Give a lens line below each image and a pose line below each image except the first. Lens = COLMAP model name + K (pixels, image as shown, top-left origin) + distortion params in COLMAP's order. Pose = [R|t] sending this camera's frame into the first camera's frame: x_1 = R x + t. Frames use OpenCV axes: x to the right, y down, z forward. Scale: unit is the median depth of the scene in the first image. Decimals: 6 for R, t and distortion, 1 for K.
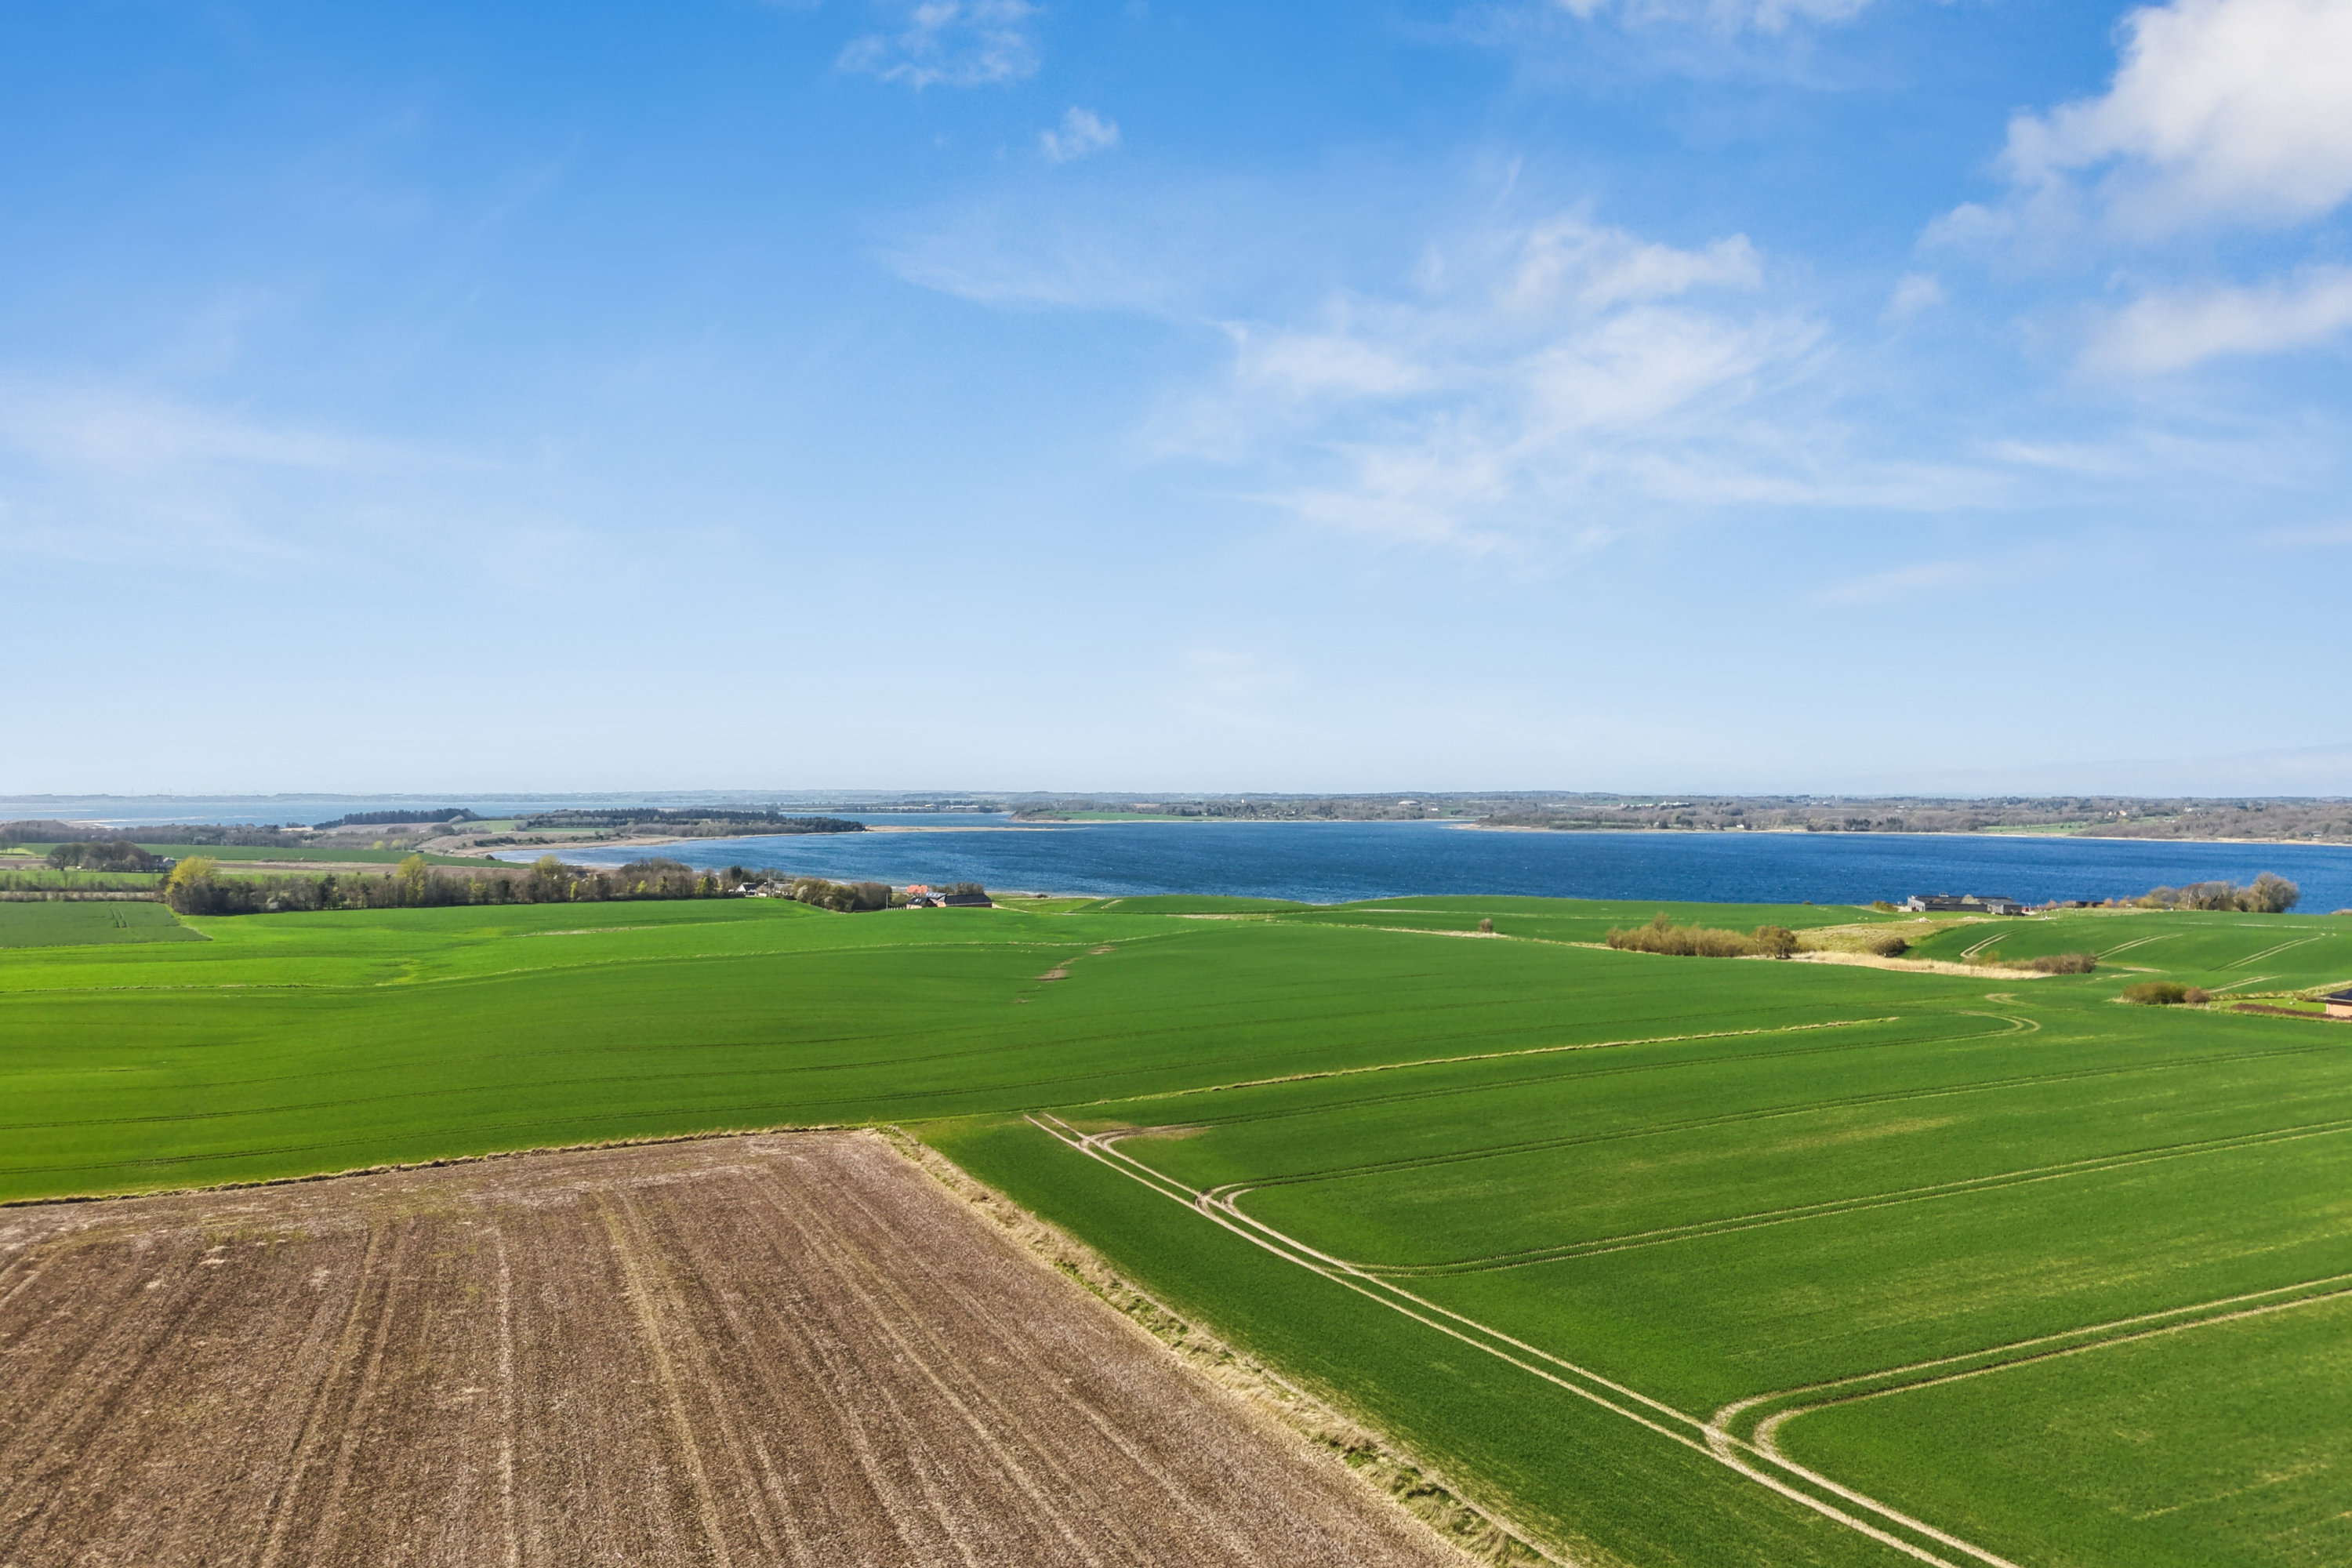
lens RADIAL K [[1602.8, 0, 1176.0], [0, 1602.8, 784.0], [0, 0, 1]] dist [0.043514, -0.041462]
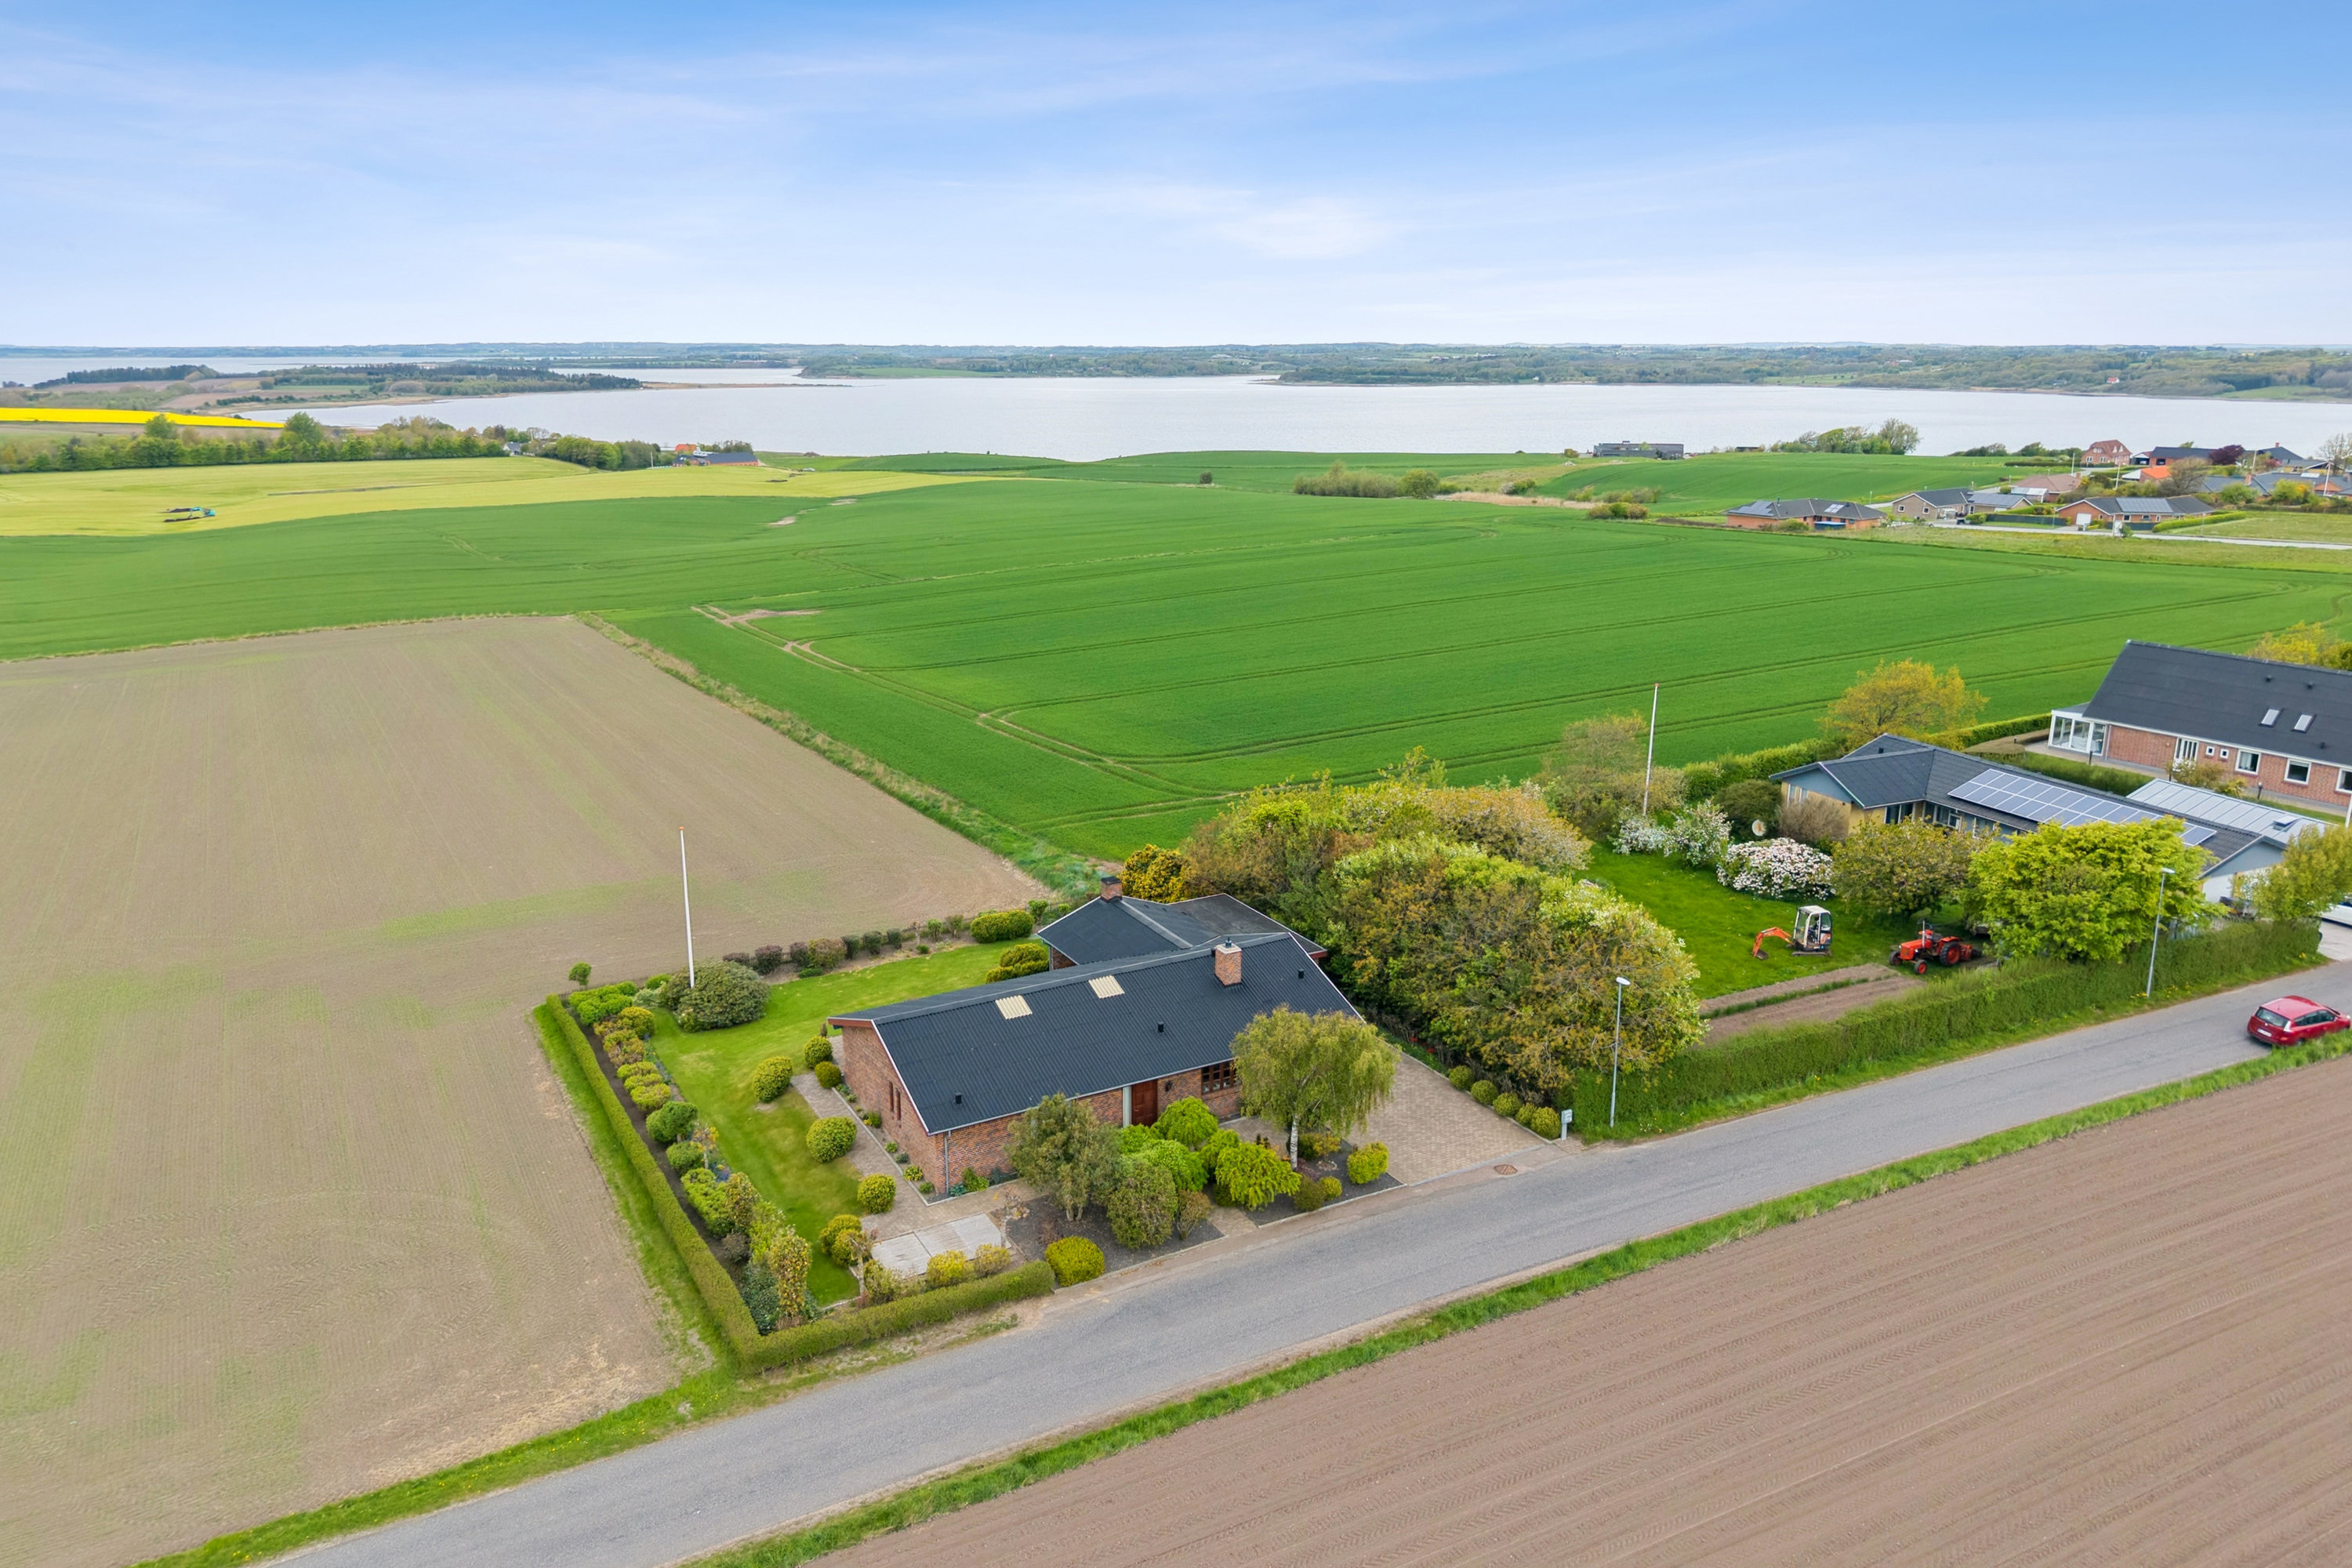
lens RADIAL K [[1609.1, 0, 1153.6], [0, 1609.1, 776.4], [0, 0, 1]] dist [0.070037, -0.094805]
pose [[0.994870, -0.030808, 0.096352, 0.038784], [0.004387, 0.964739, 0.263171, -0.003898], [-0.101062, -0.261398, 0.959926, -0.097034]]
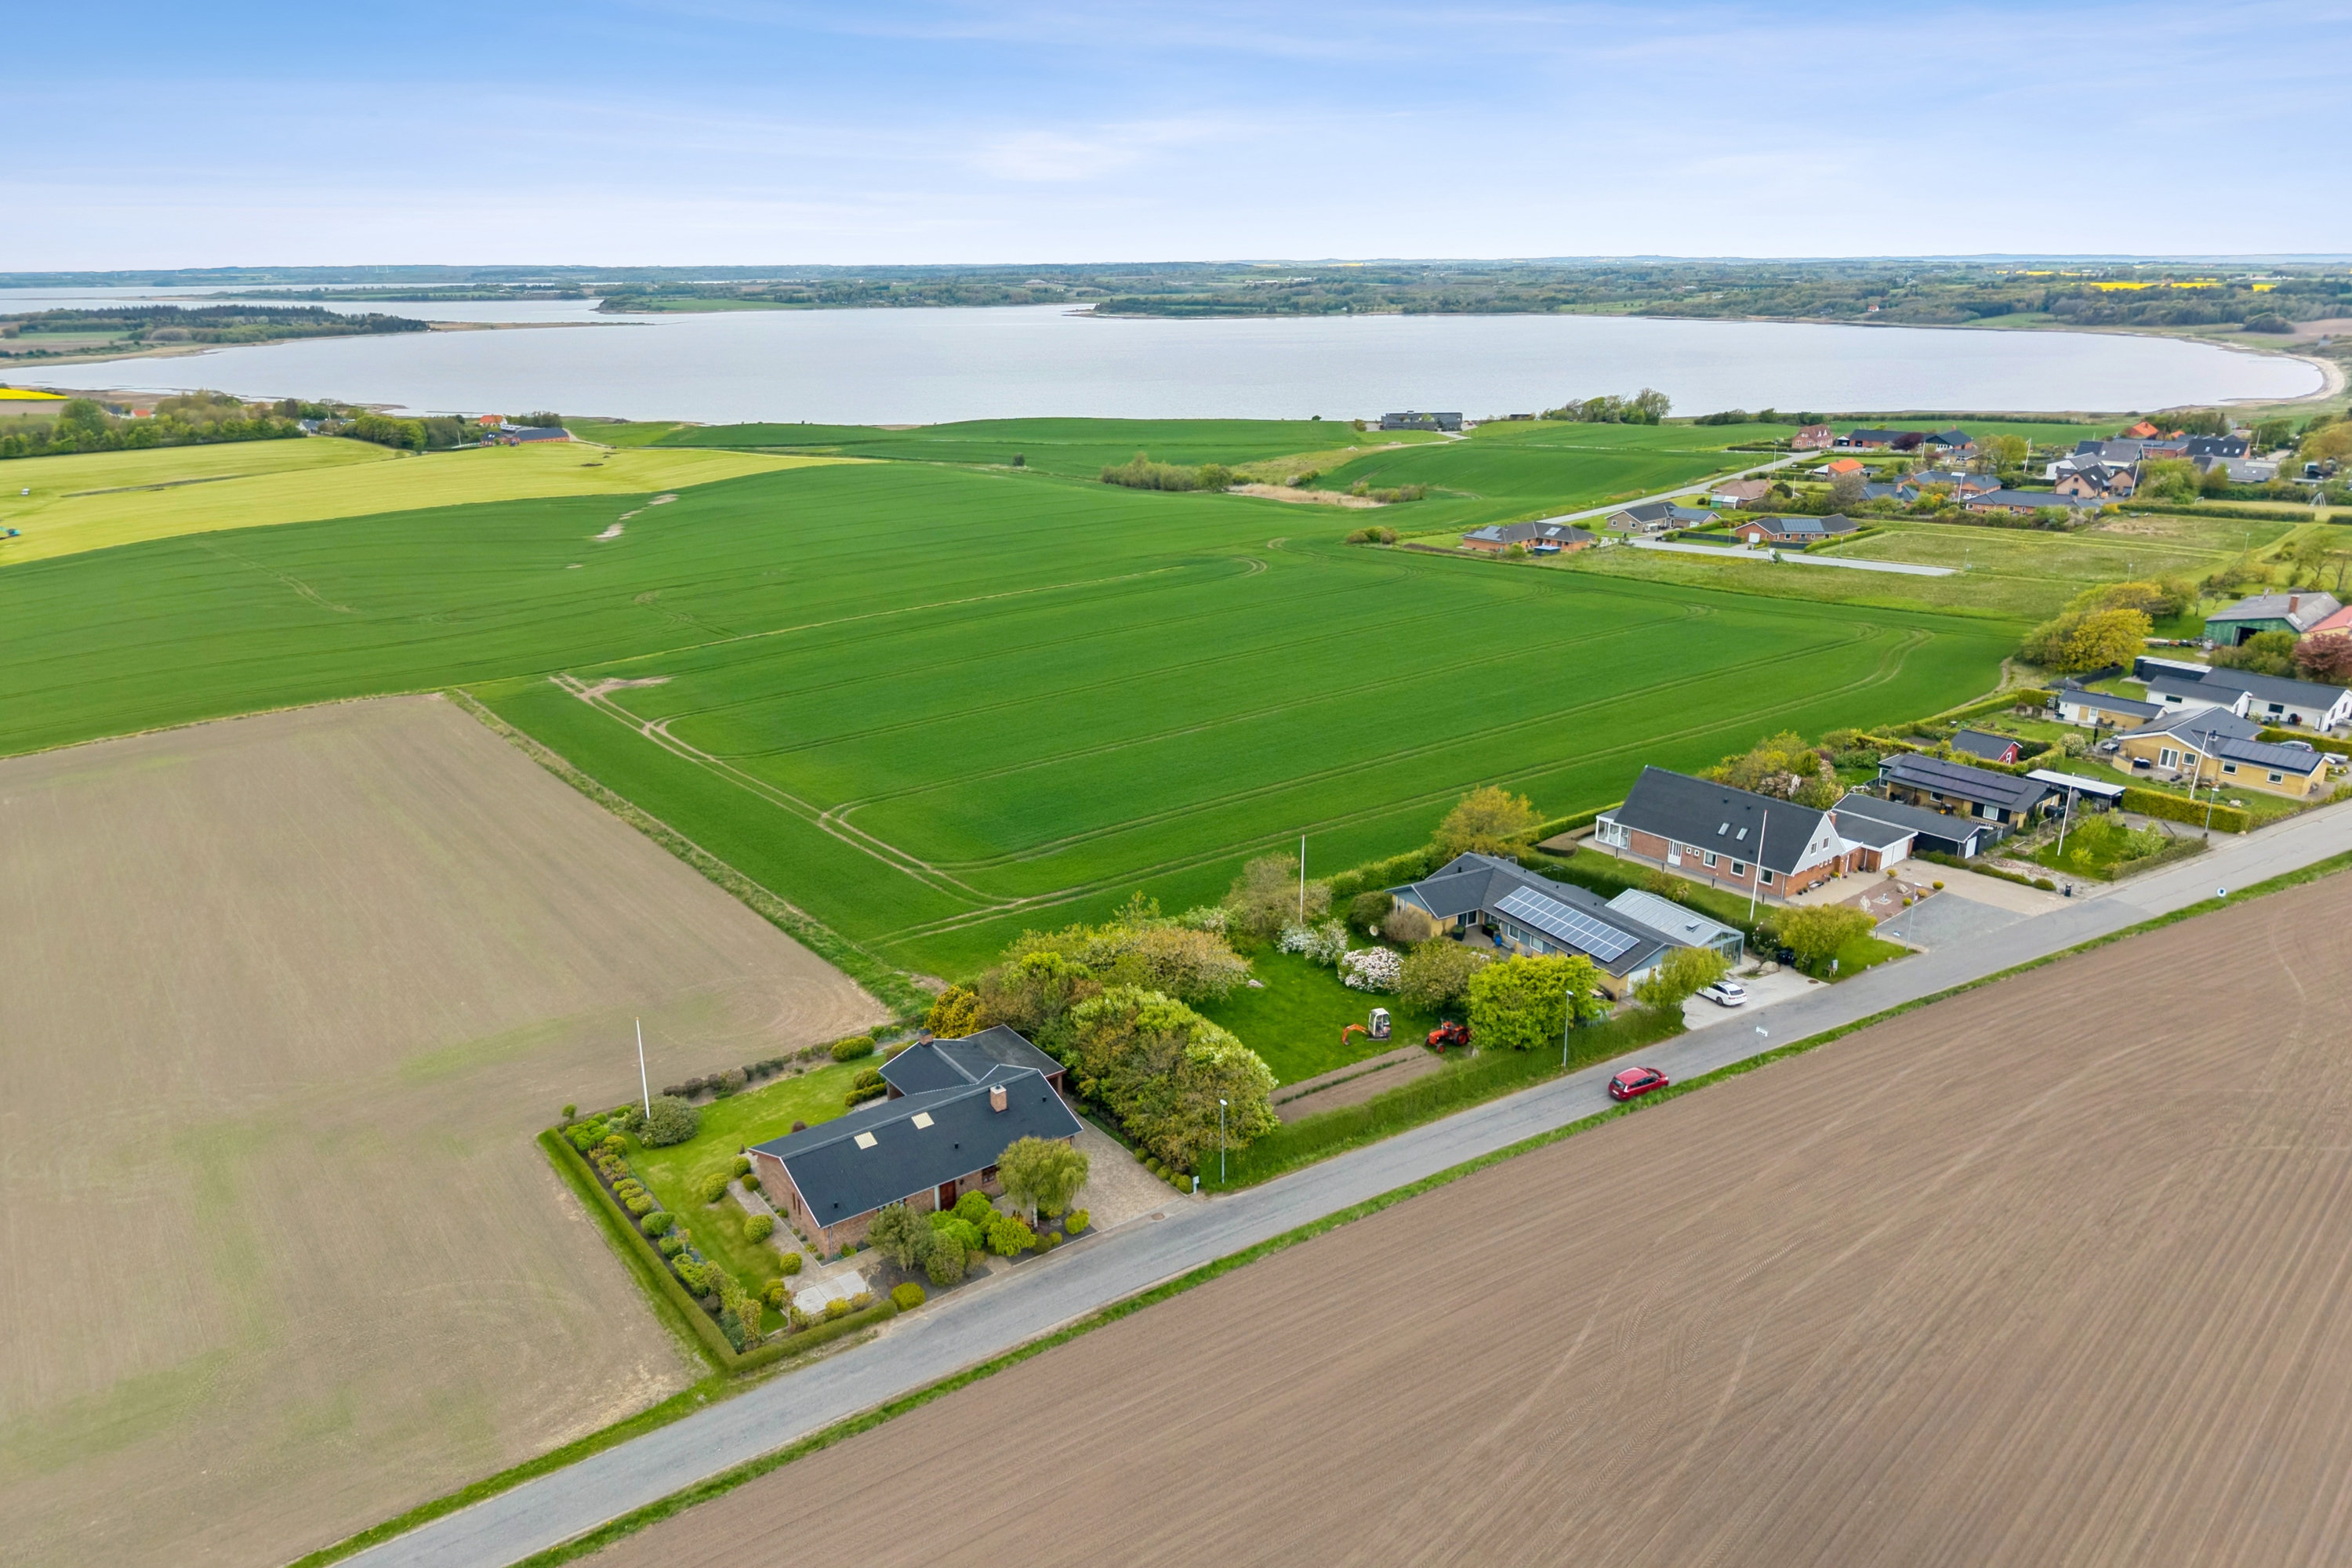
lens RADIAL K [[1602.8, 0, 1176.0], [0, 1602.8, 784.0], [0, 0, 1]] dist [0.043514, -0.041462]
pose [[0.974865, -0.076717, 0.209173, 0.038650], [0.007829, 0.950063, 0.311960, -0.041721], [-0.222660, -0.302481, 0.926784, -0.143229]]
